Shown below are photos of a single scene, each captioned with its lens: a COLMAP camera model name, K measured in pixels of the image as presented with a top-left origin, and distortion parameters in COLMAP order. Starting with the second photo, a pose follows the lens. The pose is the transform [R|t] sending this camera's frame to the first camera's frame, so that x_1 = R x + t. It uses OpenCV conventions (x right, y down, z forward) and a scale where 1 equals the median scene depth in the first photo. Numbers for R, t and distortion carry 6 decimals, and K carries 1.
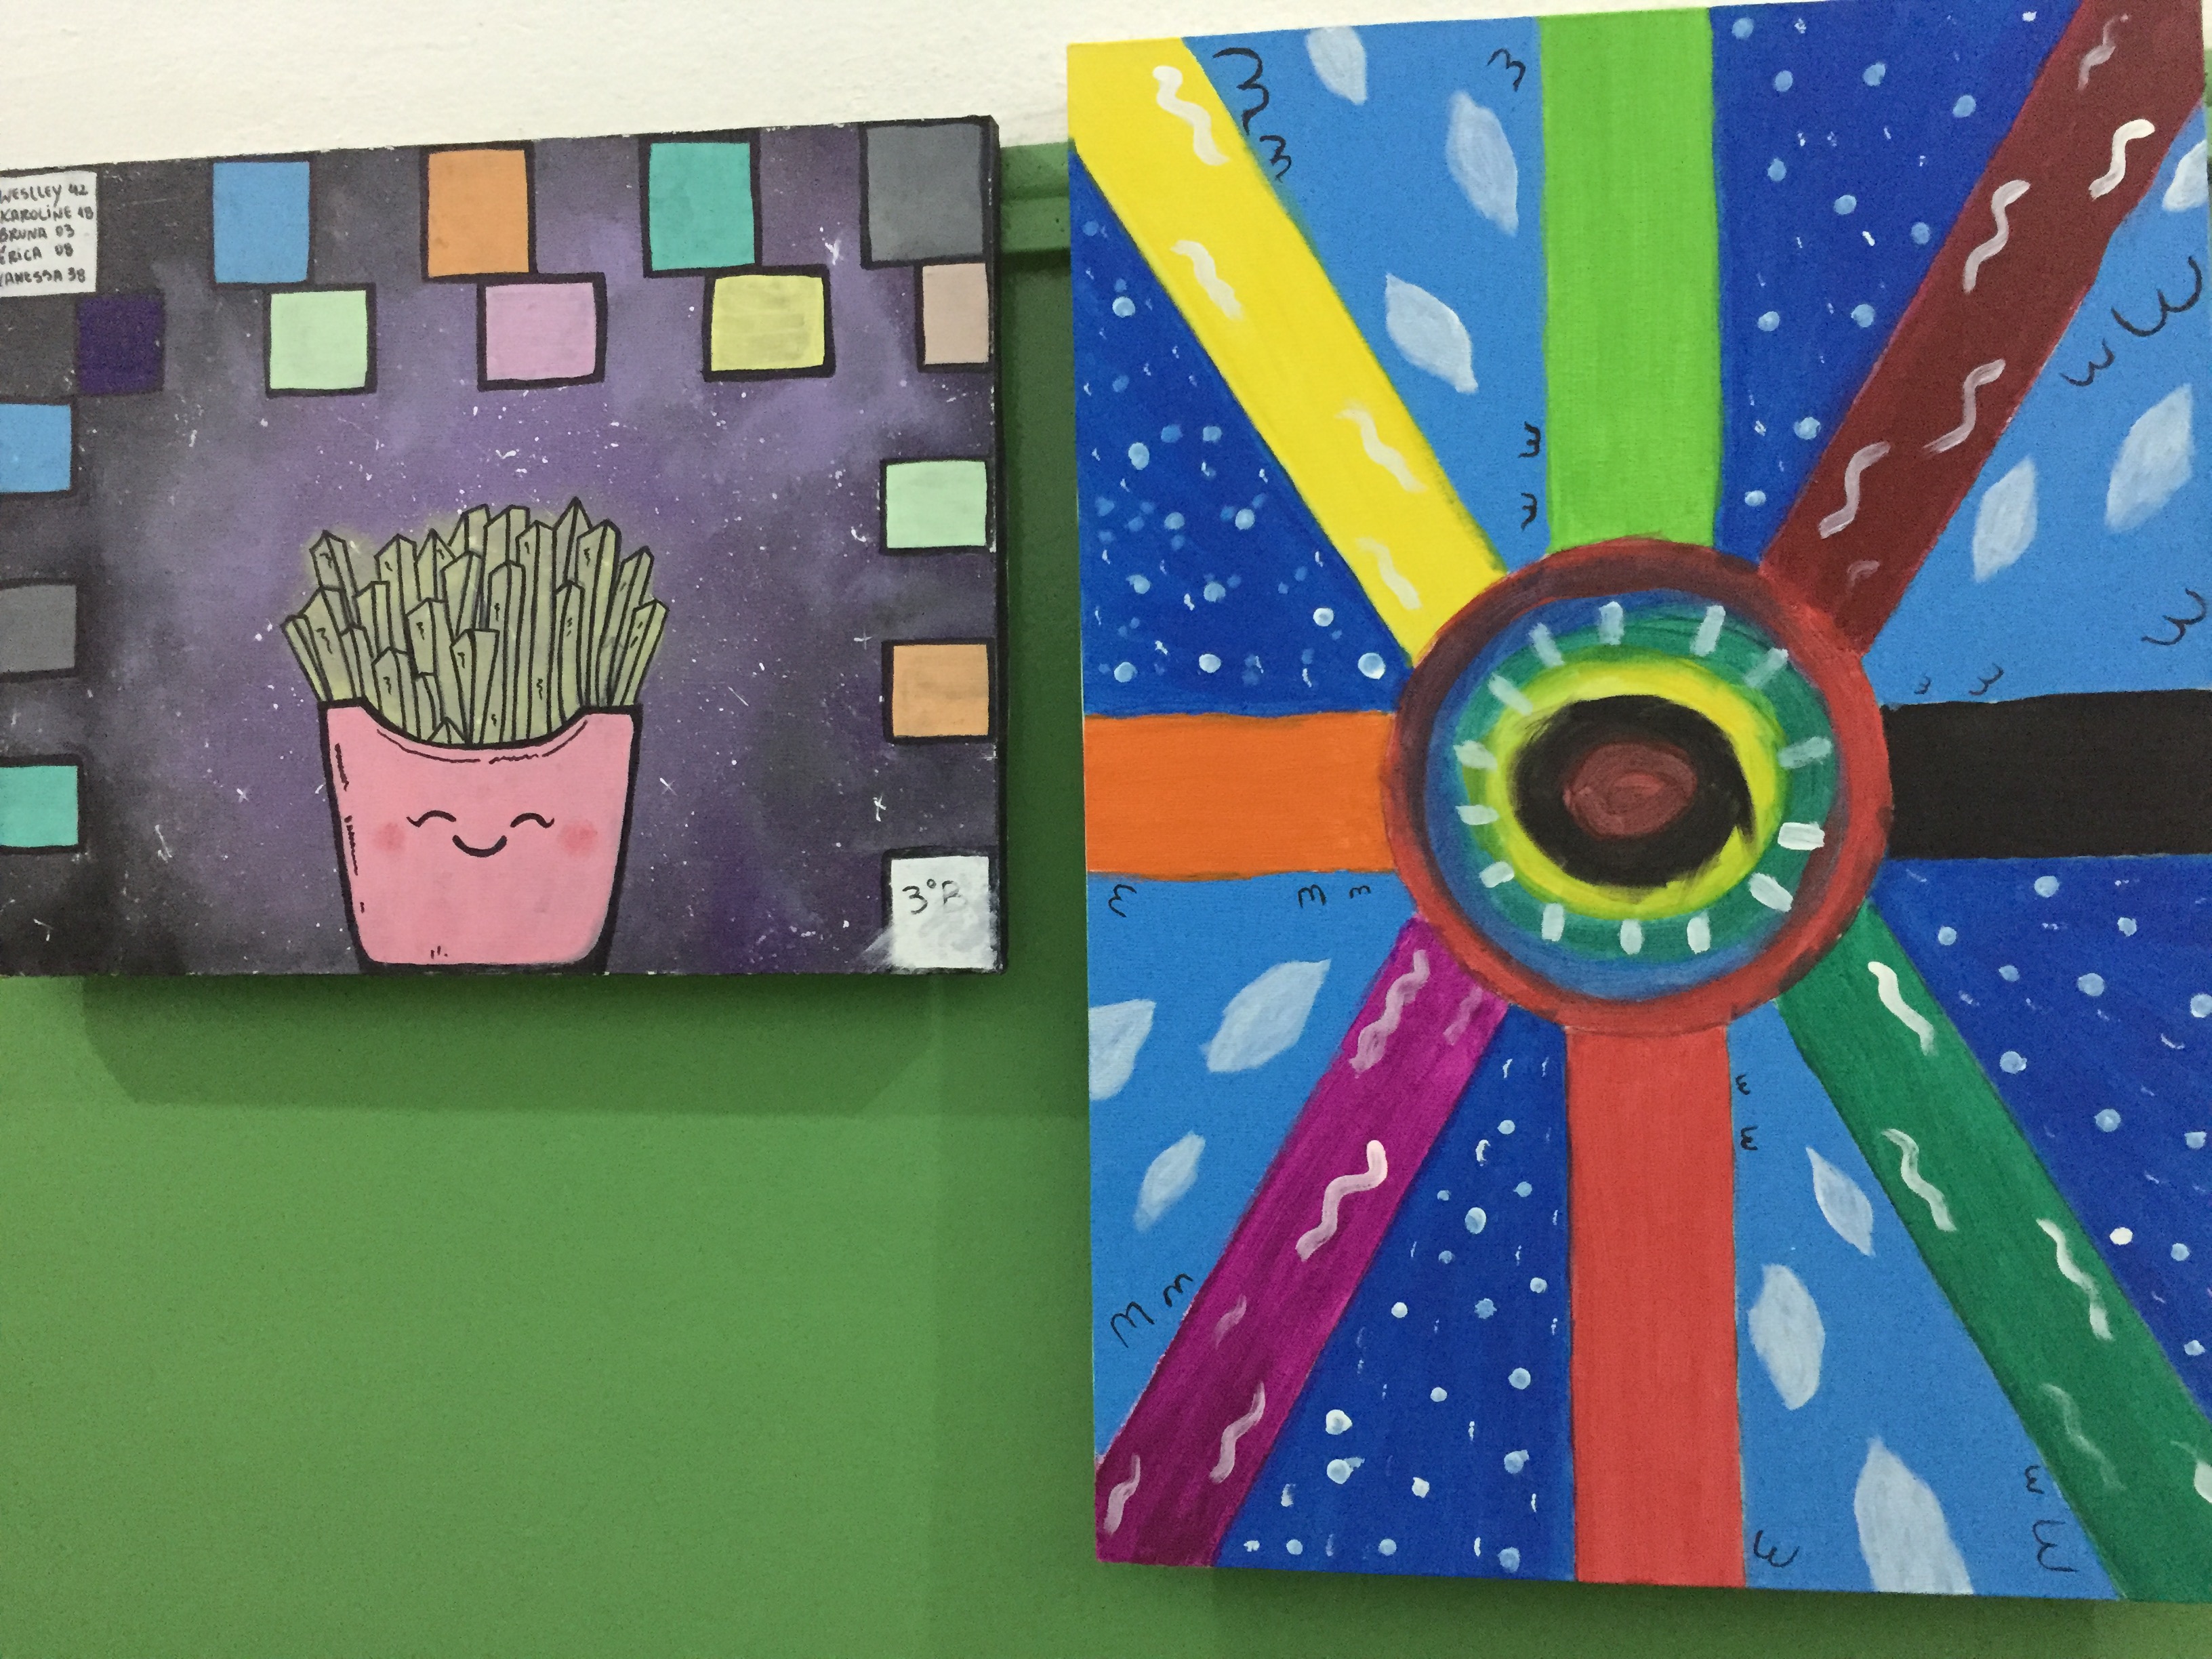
lens RADIAL K [[2464.3, 0, 1106.7], [0, 2464.3, 850.4], [0, 0, 1]] dist [0.011052, 0.000000]
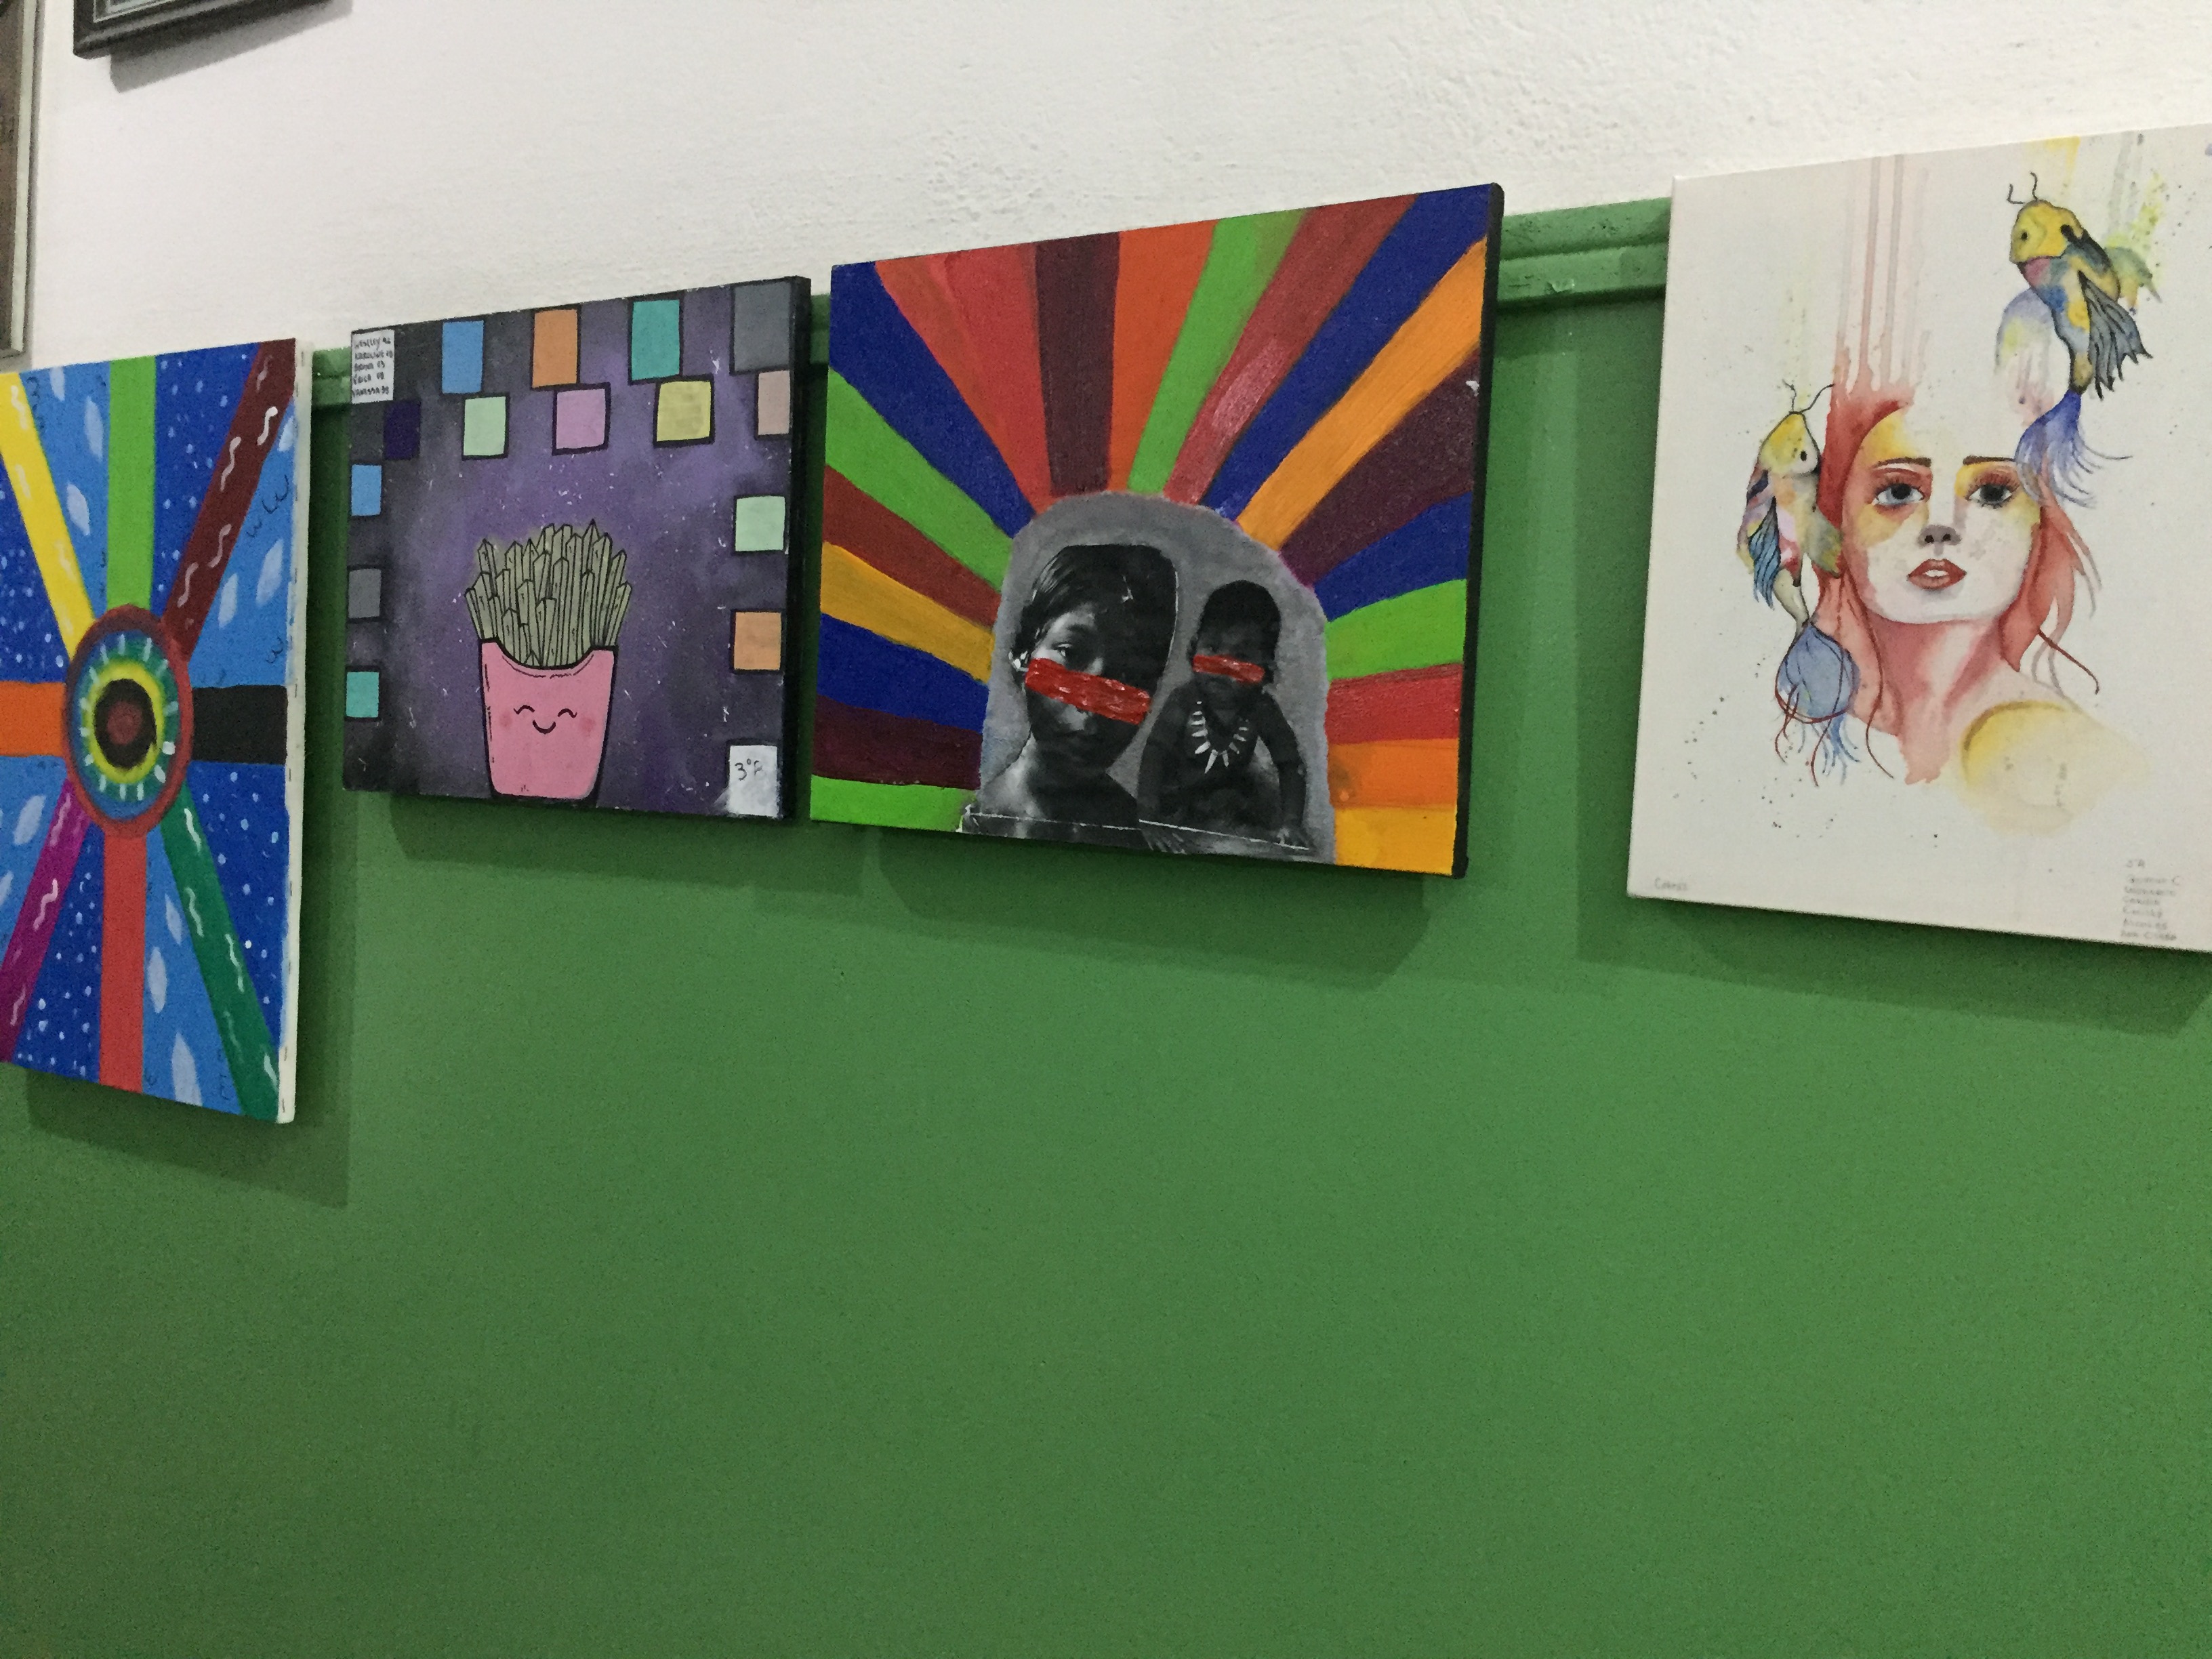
lens RADIAL K [[2006.2, 0, 1105.5], [0, 2006.2, 819.2], [0, 0, 1]] dist [0.033926, -0.064940]
pose [[0.909515, 0.057346, -0.411696, 1.673340], [-0.039342, 0.997868, 0.052081, -0.064315], [0.413805, -0.031171, 0.909832, -0.240249]]
